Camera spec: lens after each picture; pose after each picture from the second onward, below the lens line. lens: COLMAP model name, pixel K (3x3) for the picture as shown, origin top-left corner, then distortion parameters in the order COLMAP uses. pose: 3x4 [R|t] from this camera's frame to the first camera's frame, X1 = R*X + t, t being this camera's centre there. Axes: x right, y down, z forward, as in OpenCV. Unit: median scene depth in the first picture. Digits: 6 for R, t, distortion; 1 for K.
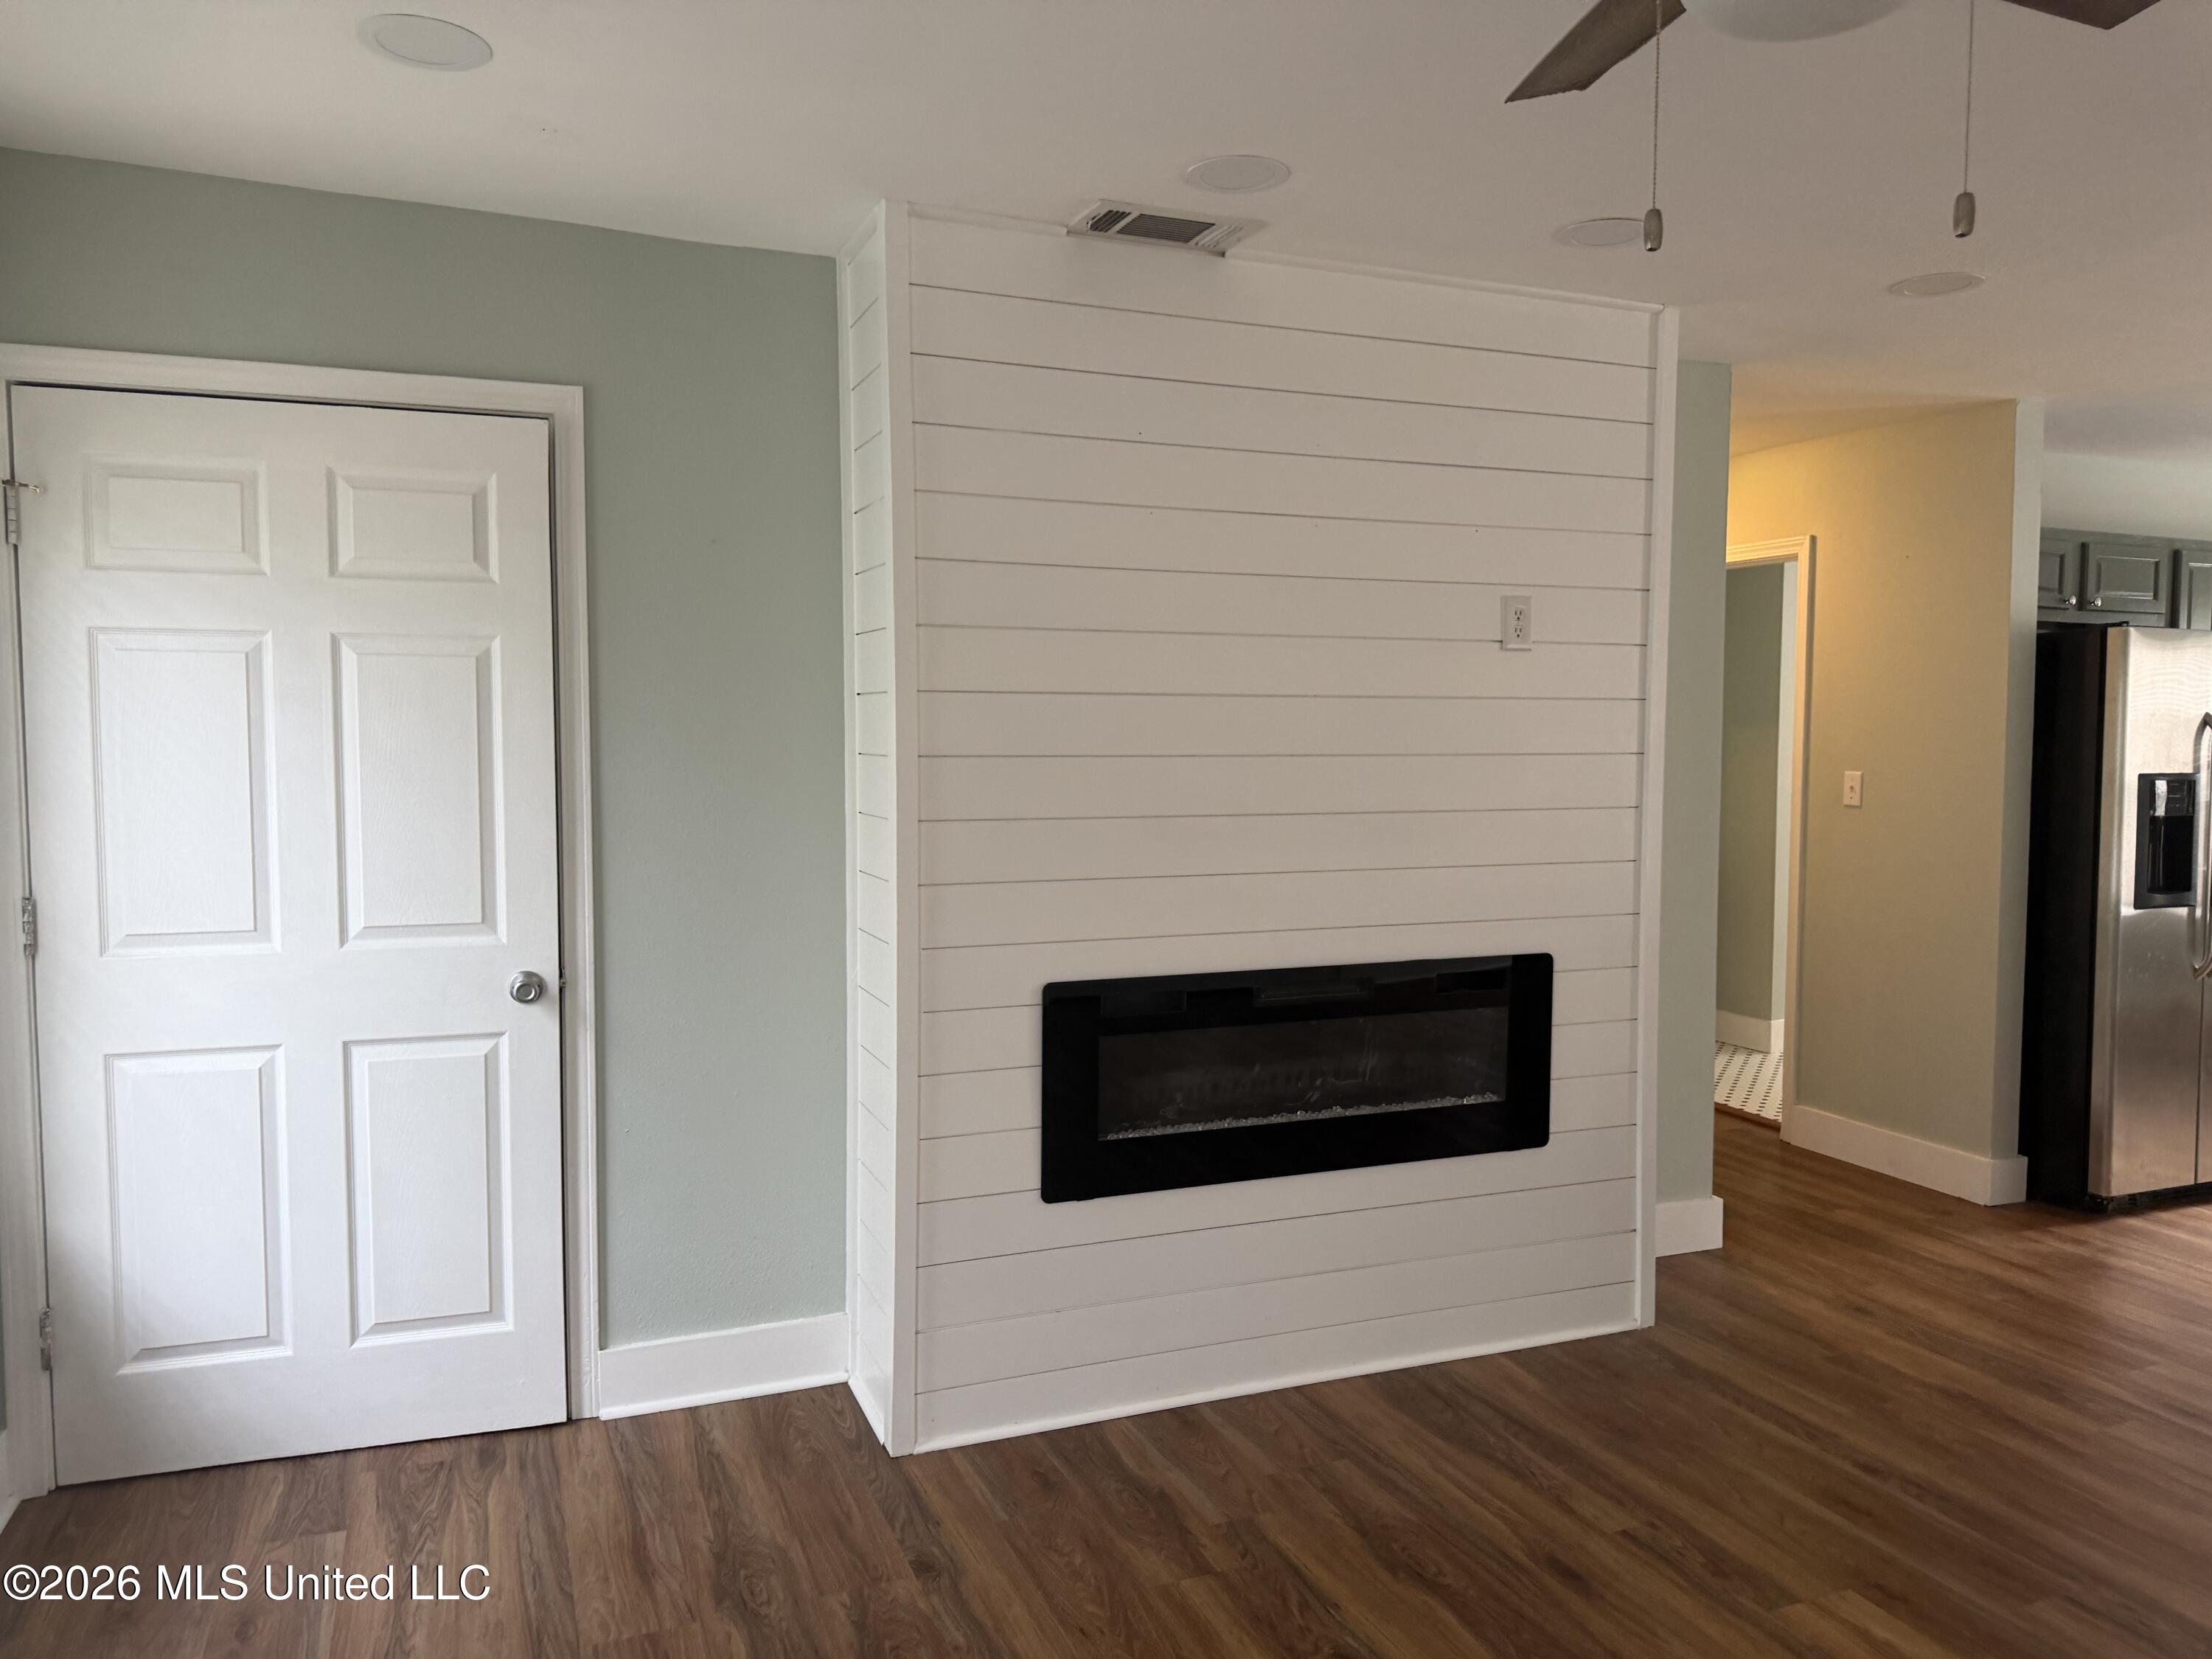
lens RADIAL K [[1549.4, 0, 1113.9], [0, 1549.4, 837.0], [0, 0, 1]] dist [0.083348, -0.116158]
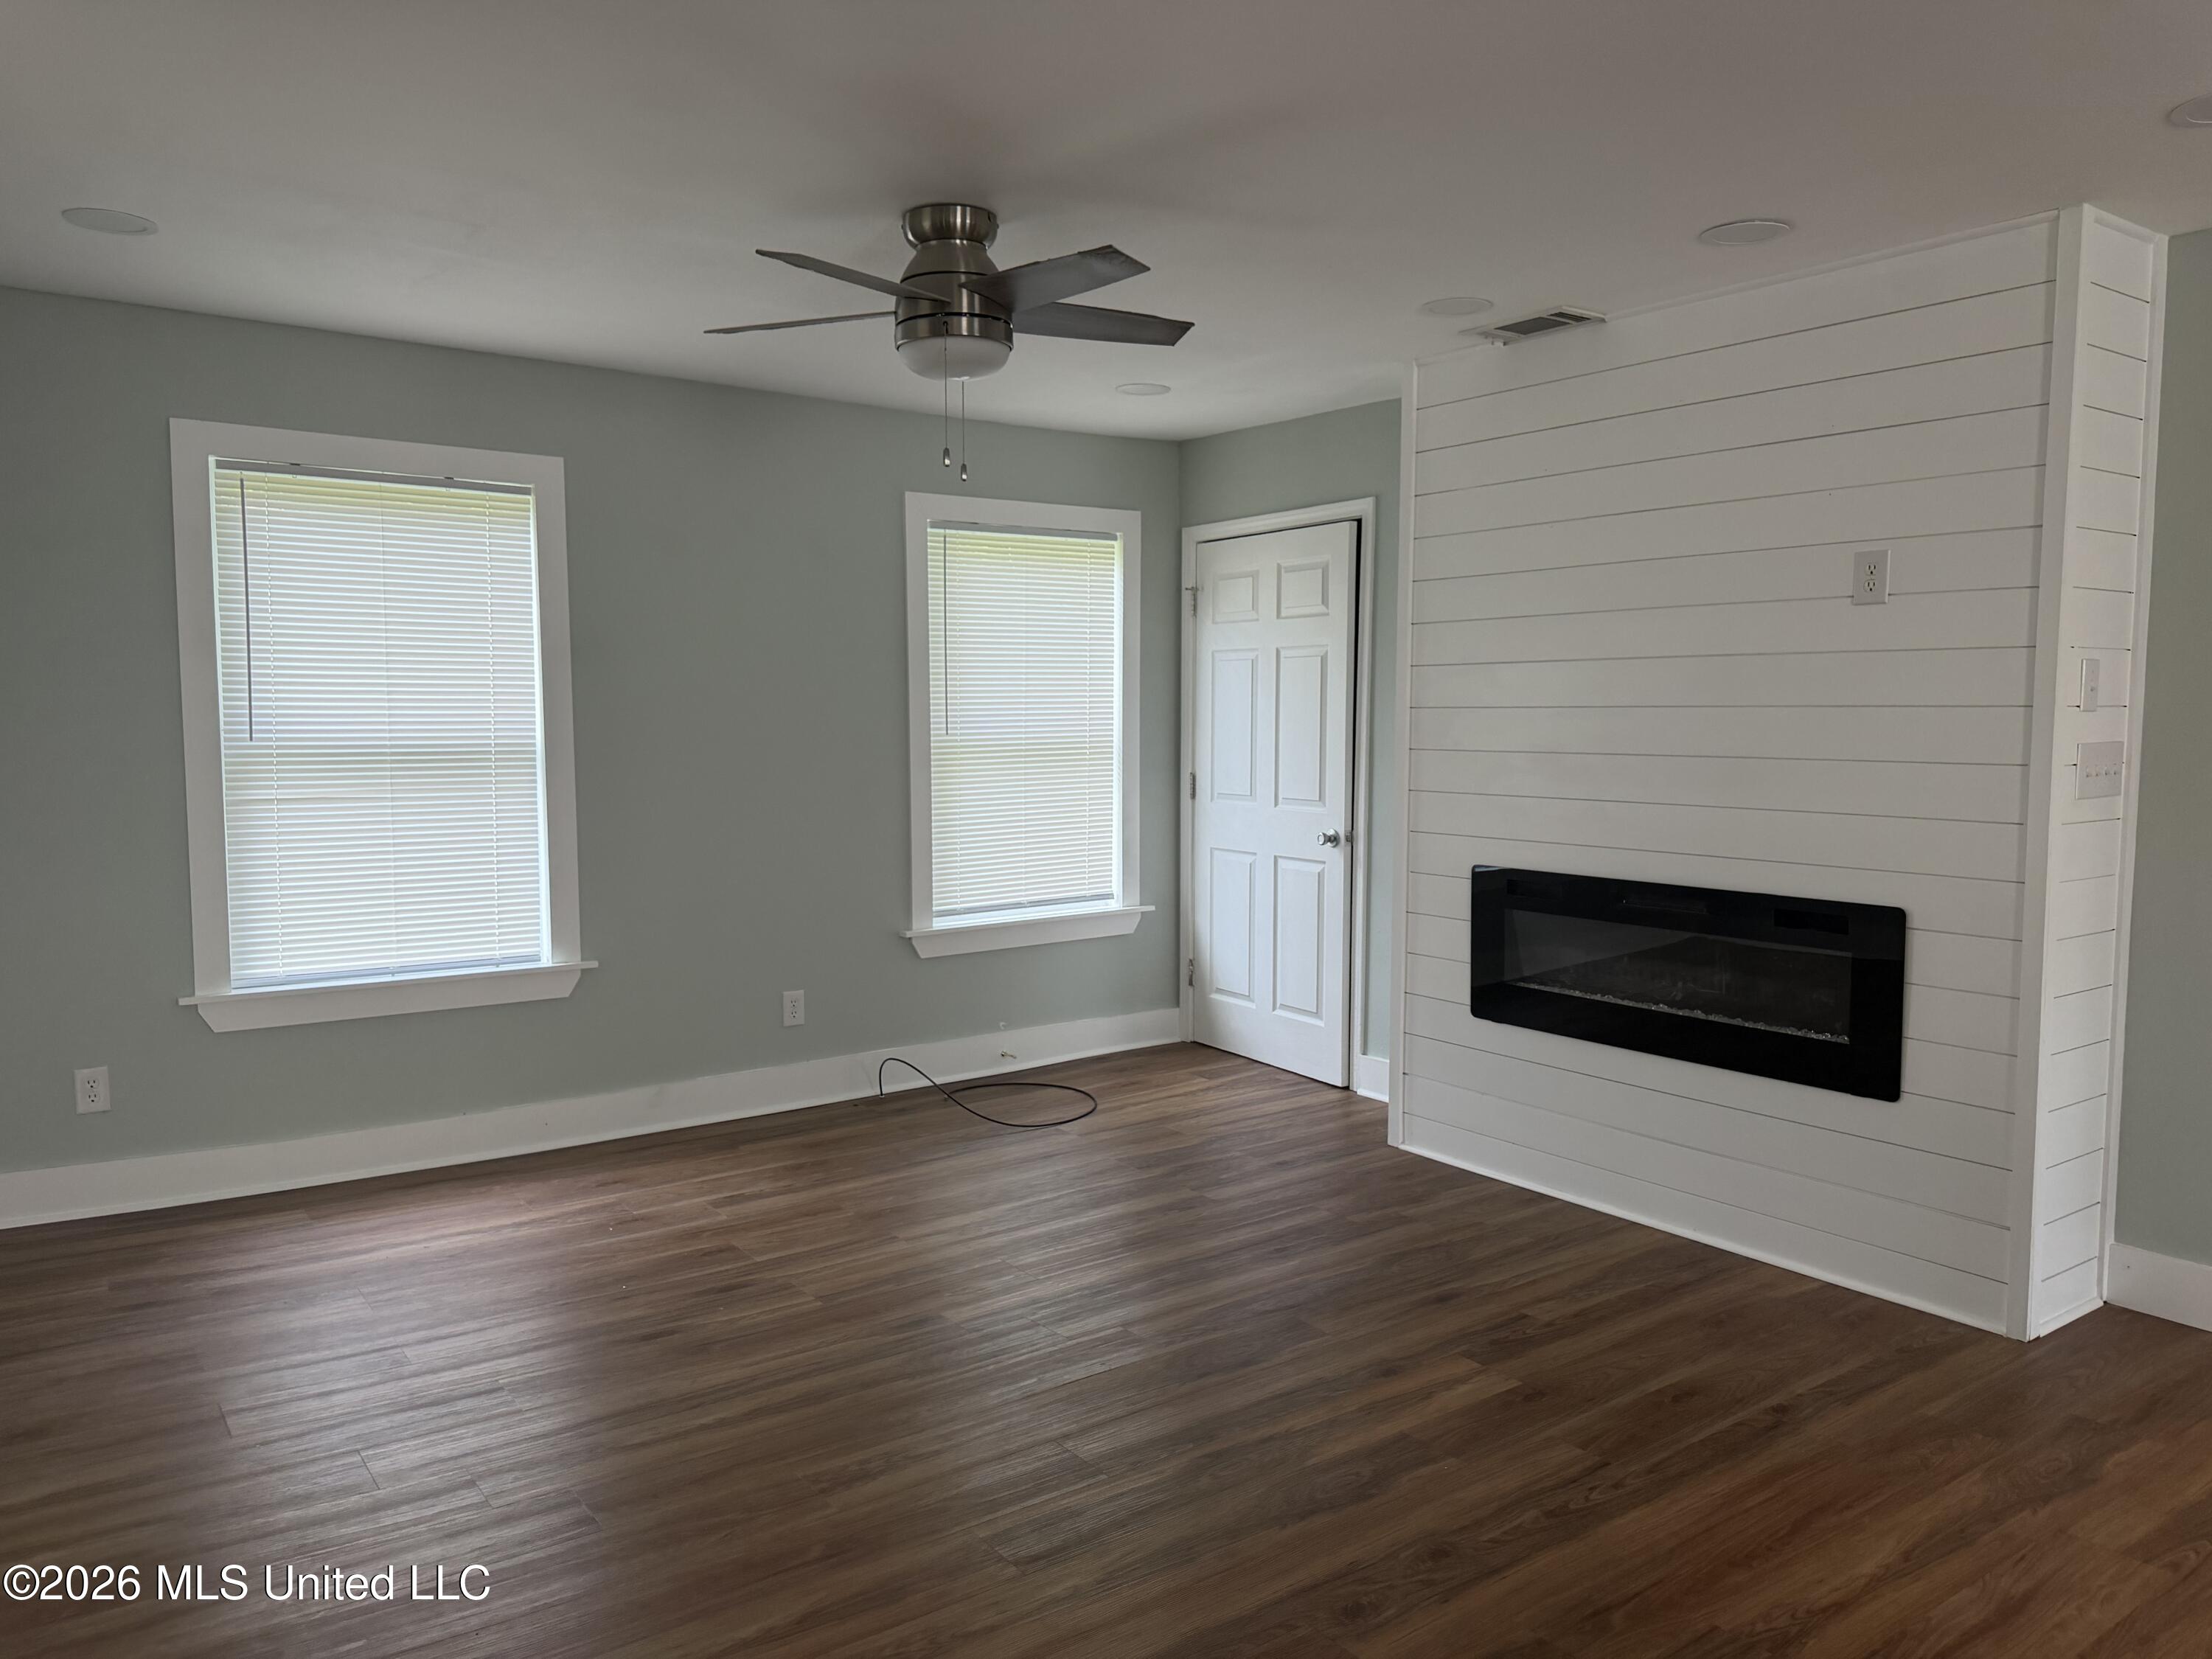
lens RADIAL K [[1588.7, 0, 1106.0], [0, 1588.7, 829.5], [0, 0, 1]] dist [0.003628, -0.001640]
pose [[0.229078, 0.068737, -0.970978, 1.323215], [-0.061788, 0.996519, 0.055968, -0.000346], [0.971445, 0.047174, 0.232527, 0.316799]]
